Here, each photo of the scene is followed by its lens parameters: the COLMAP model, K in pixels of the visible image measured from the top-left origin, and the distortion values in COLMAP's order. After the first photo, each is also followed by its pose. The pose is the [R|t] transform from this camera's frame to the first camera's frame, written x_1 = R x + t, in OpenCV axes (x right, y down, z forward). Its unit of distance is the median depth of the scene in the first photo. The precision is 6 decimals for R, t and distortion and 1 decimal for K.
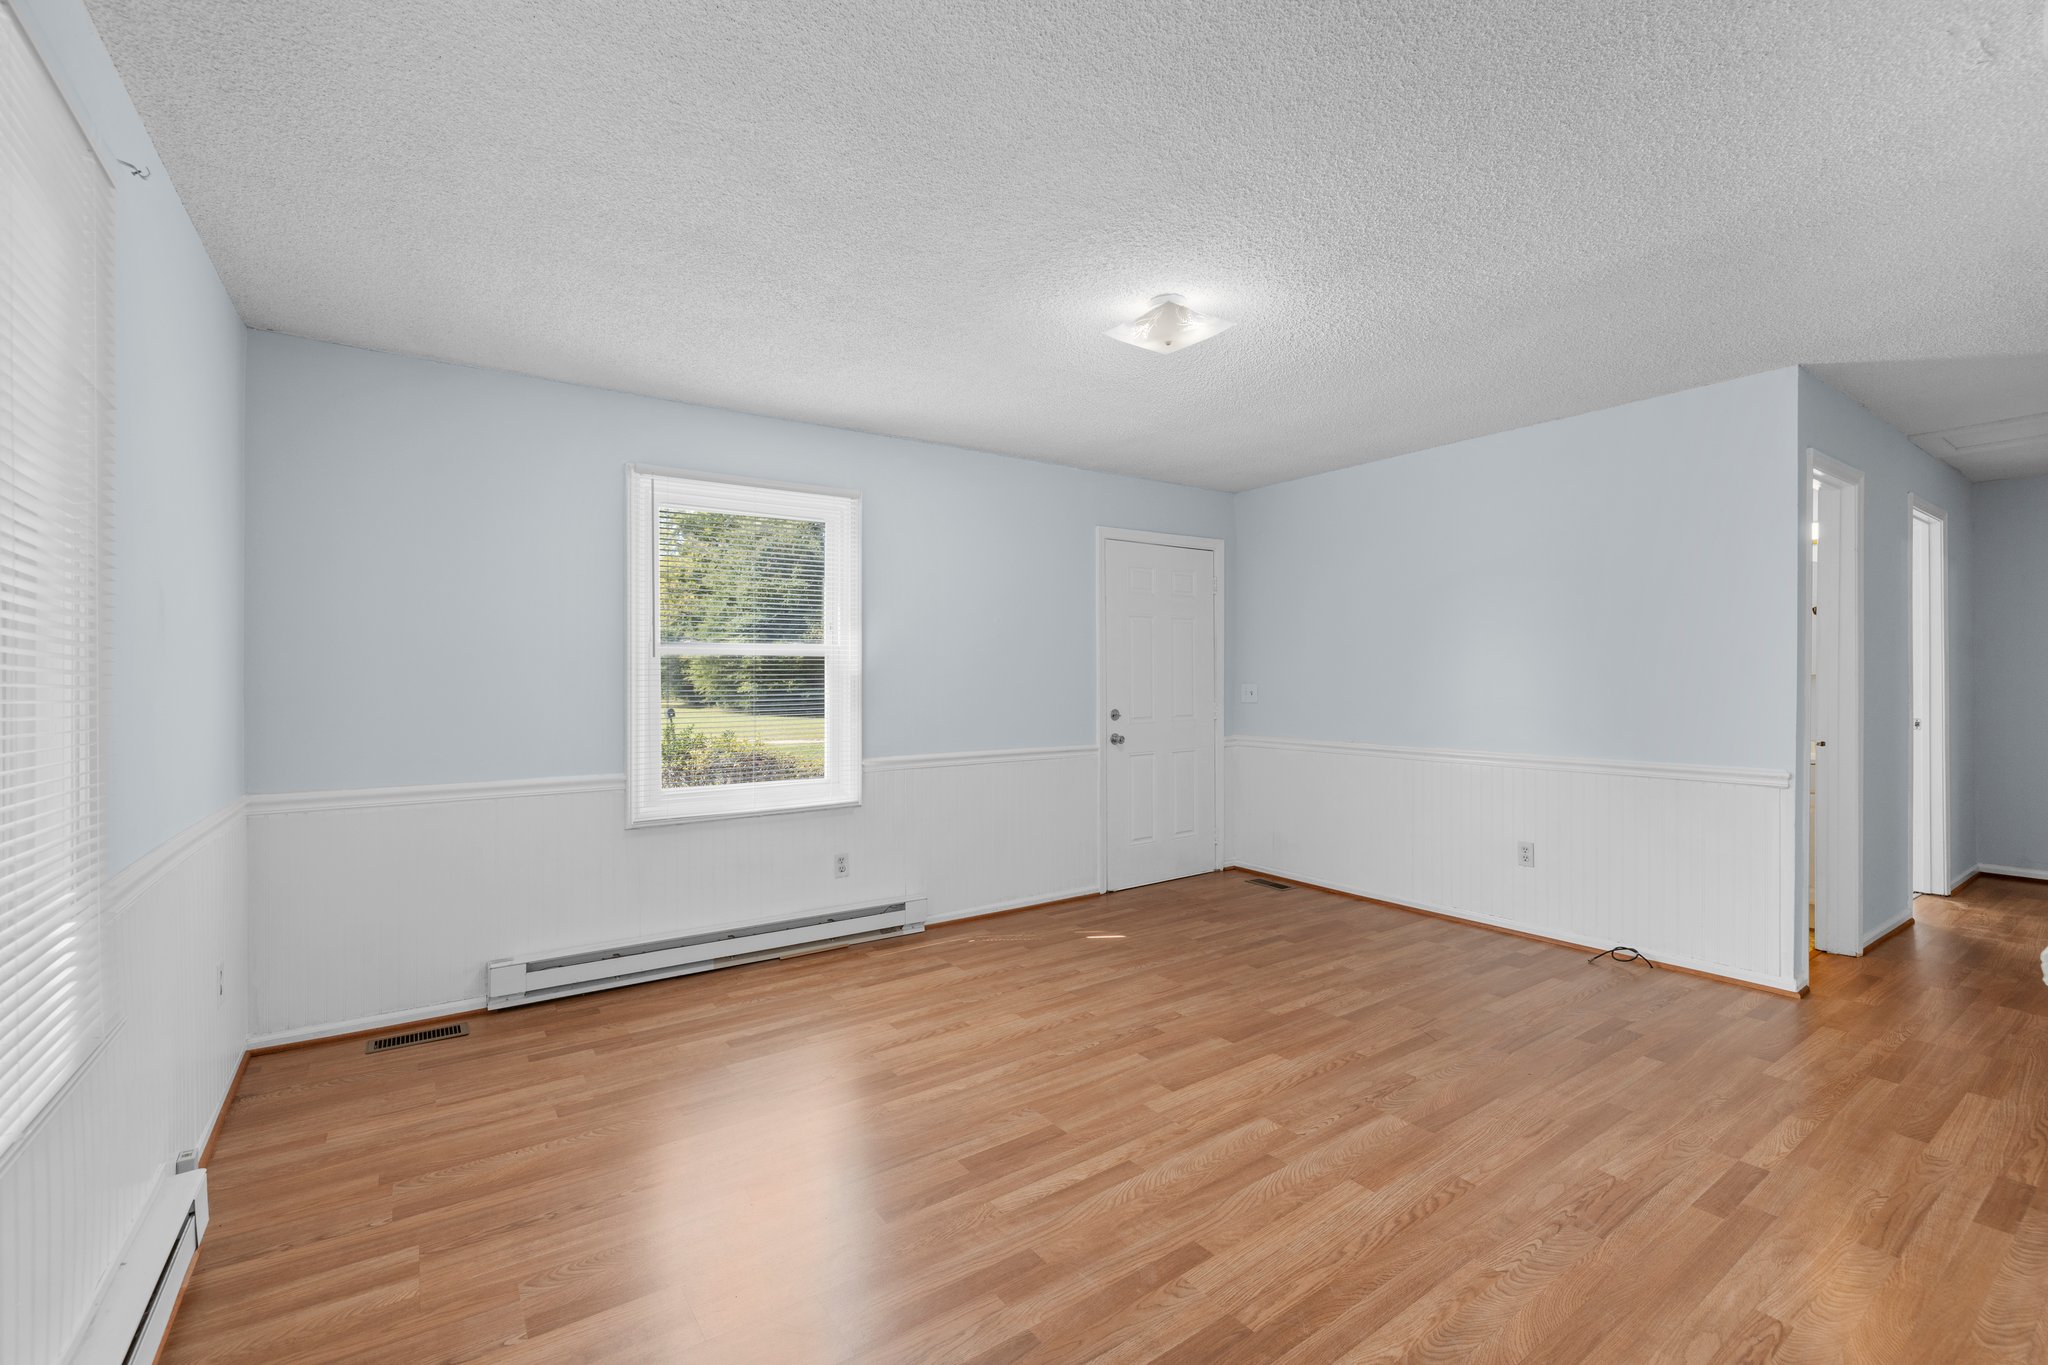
lens RADIAL K [[864.9, 0, 1013.6], [0, 864.9, 681.5], [0, 0, 1]] dist [0.000298, -0.000153]
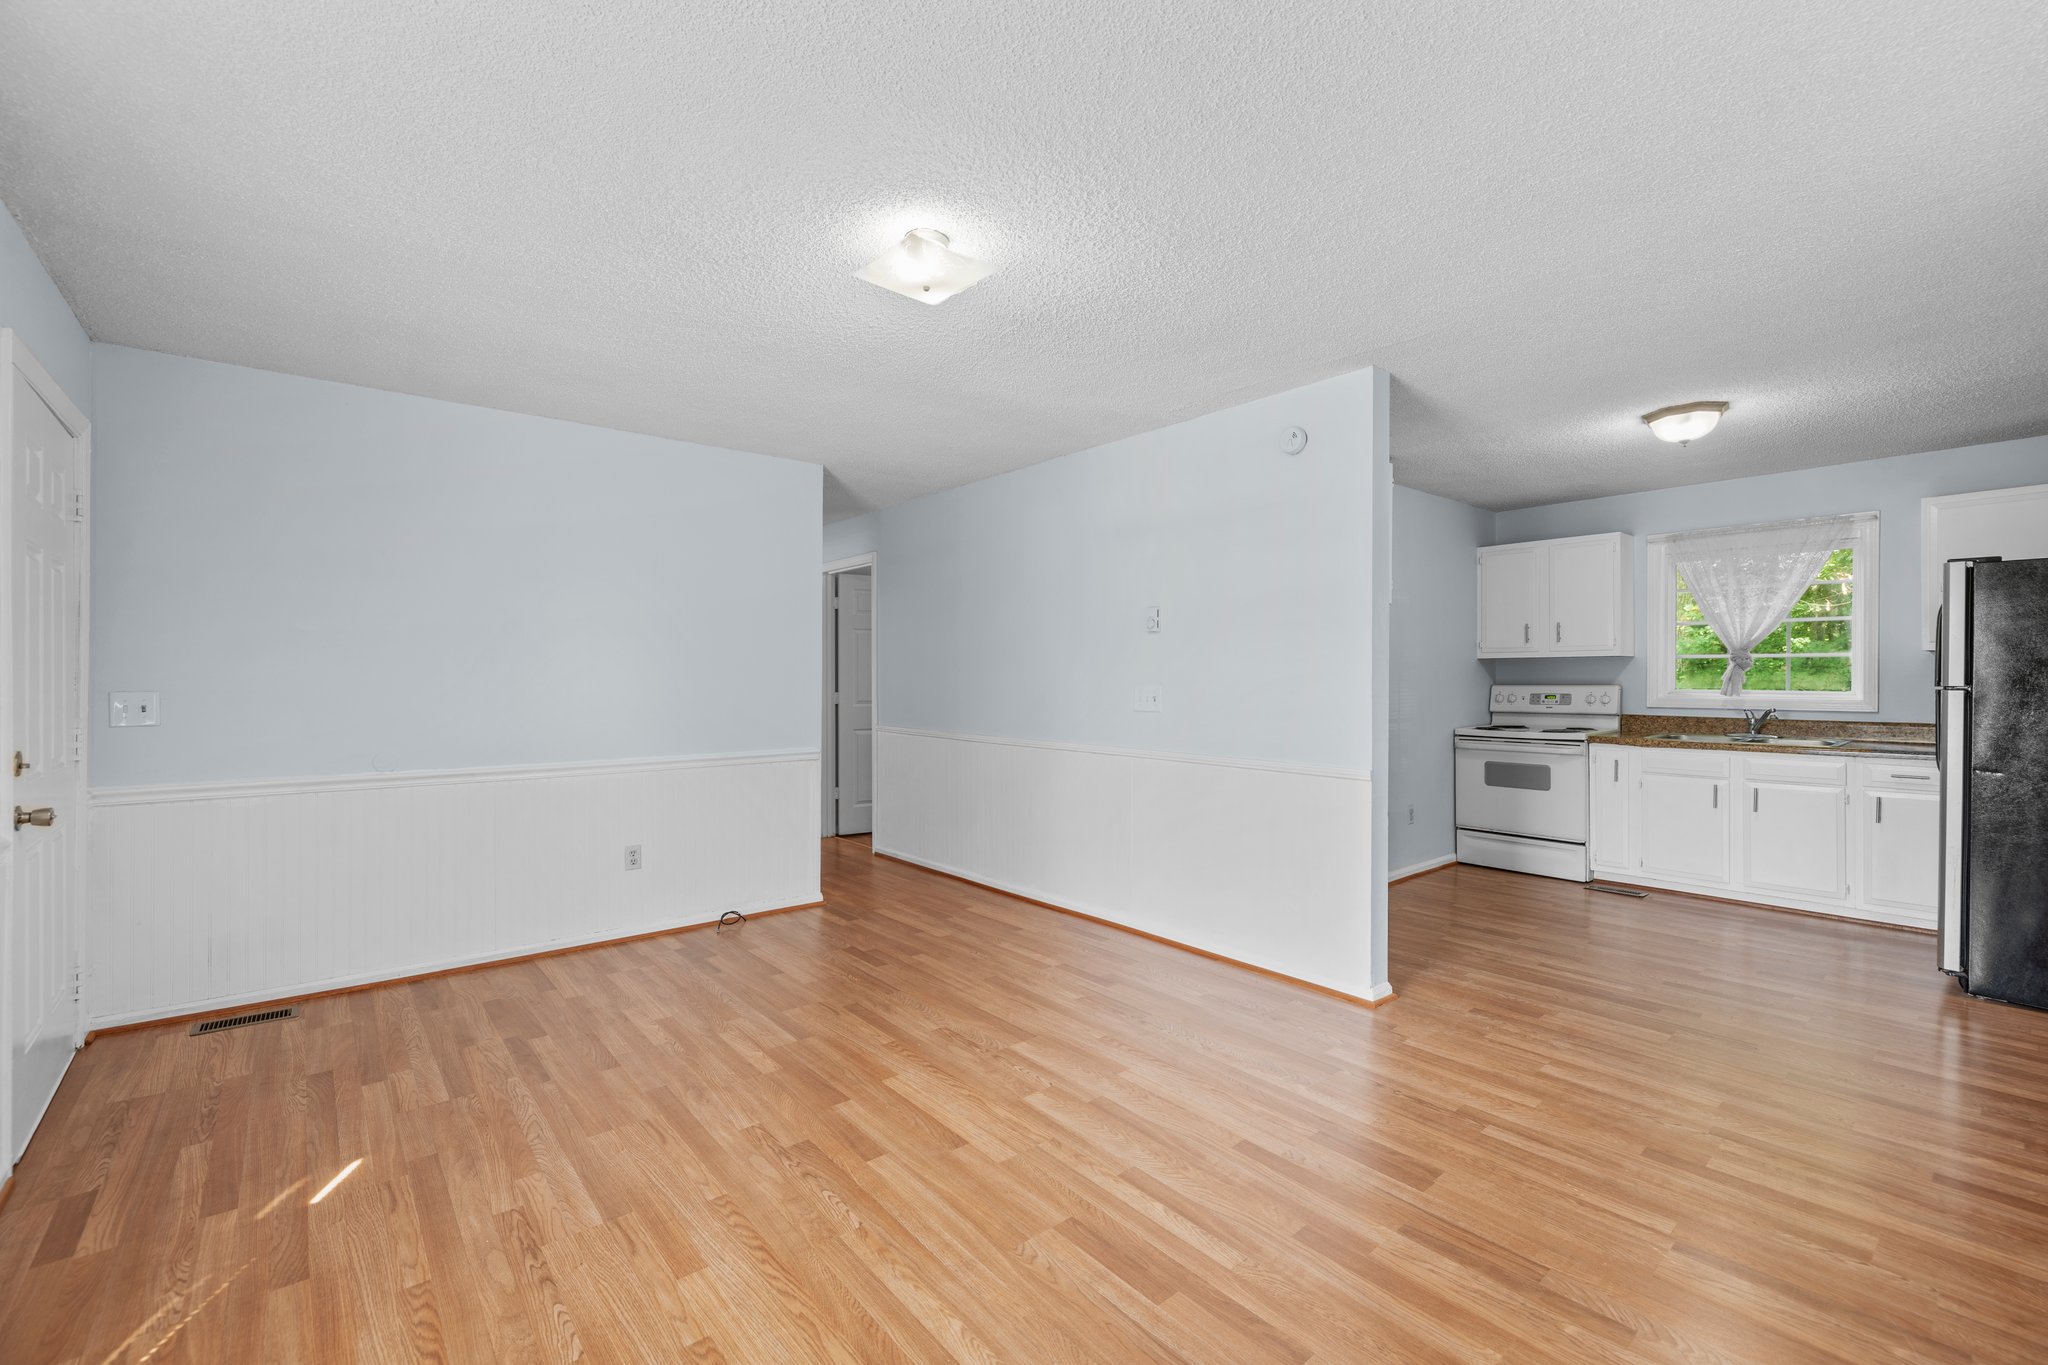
lens RADIAL K [[864.9, 0, 1013.6], [0, 864.9, 681.5], [0, 0, 1]] dist [0.000298, -0.000153]
pose [[-0.080533, 0.003268, 0.996747, -0.642415], [0.005331, 0.999982, -0.002847, 0.001765], [-0.996738, 0.005084, -0.080549, 0.927973]]
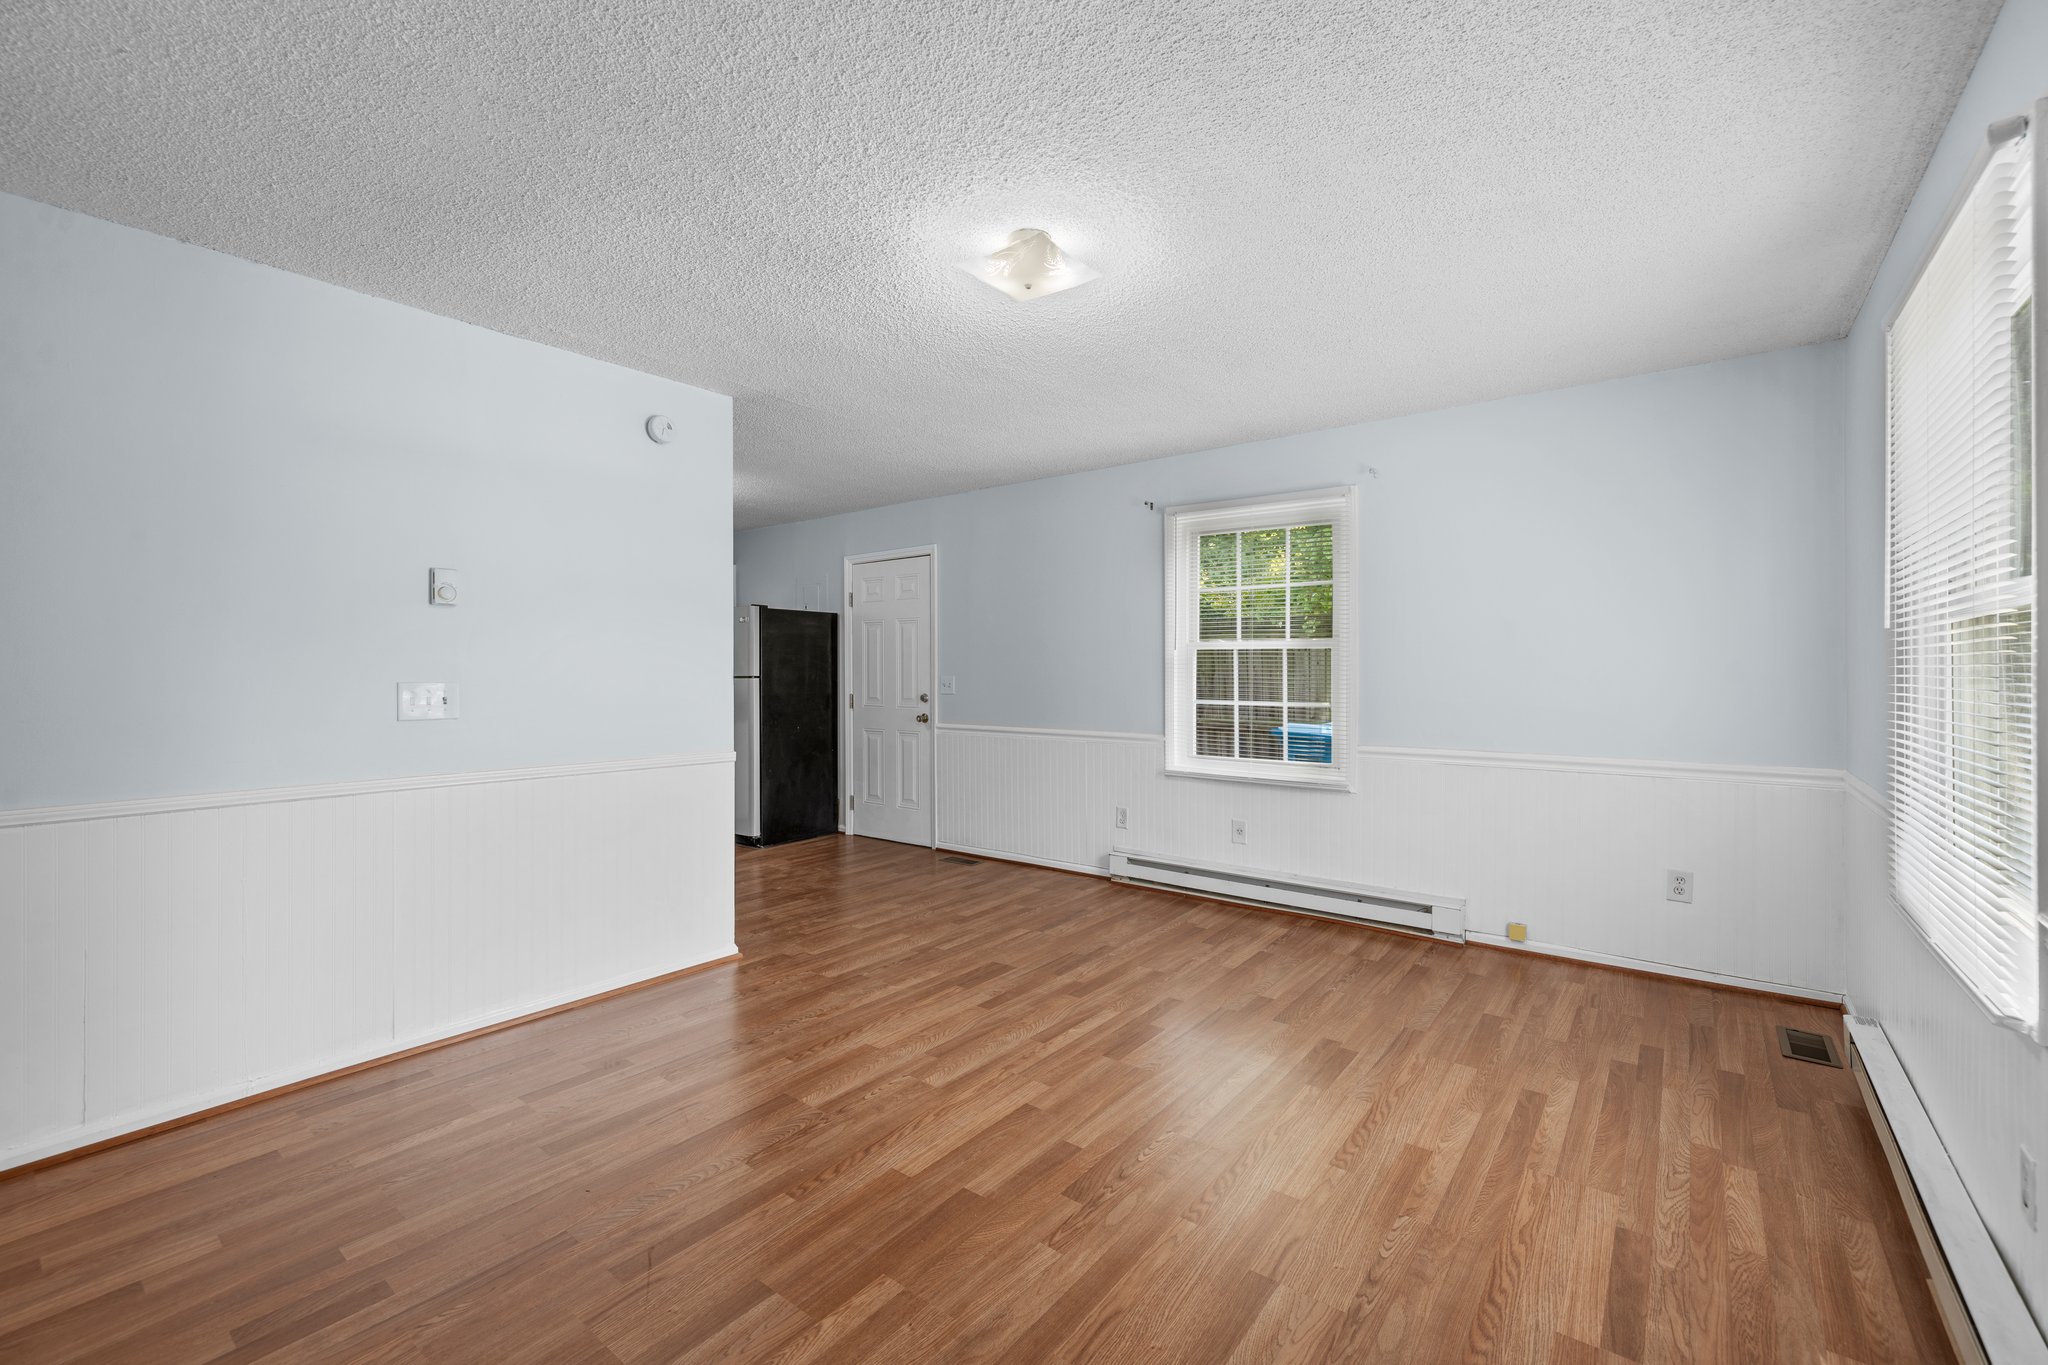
lens RADIAL K [[864.9, 0, 1013.6], [0, 864.9, 681.5], [0, 0, 1]] dist [0.000298, -0.000153]
pose [[-0.955750, 0.012041, -0.293933, 0.427723], [0.007300, 0.999825, 0.017223, -0.006488], [0.294089, 0.014315, -0.955671, 1.722563]]
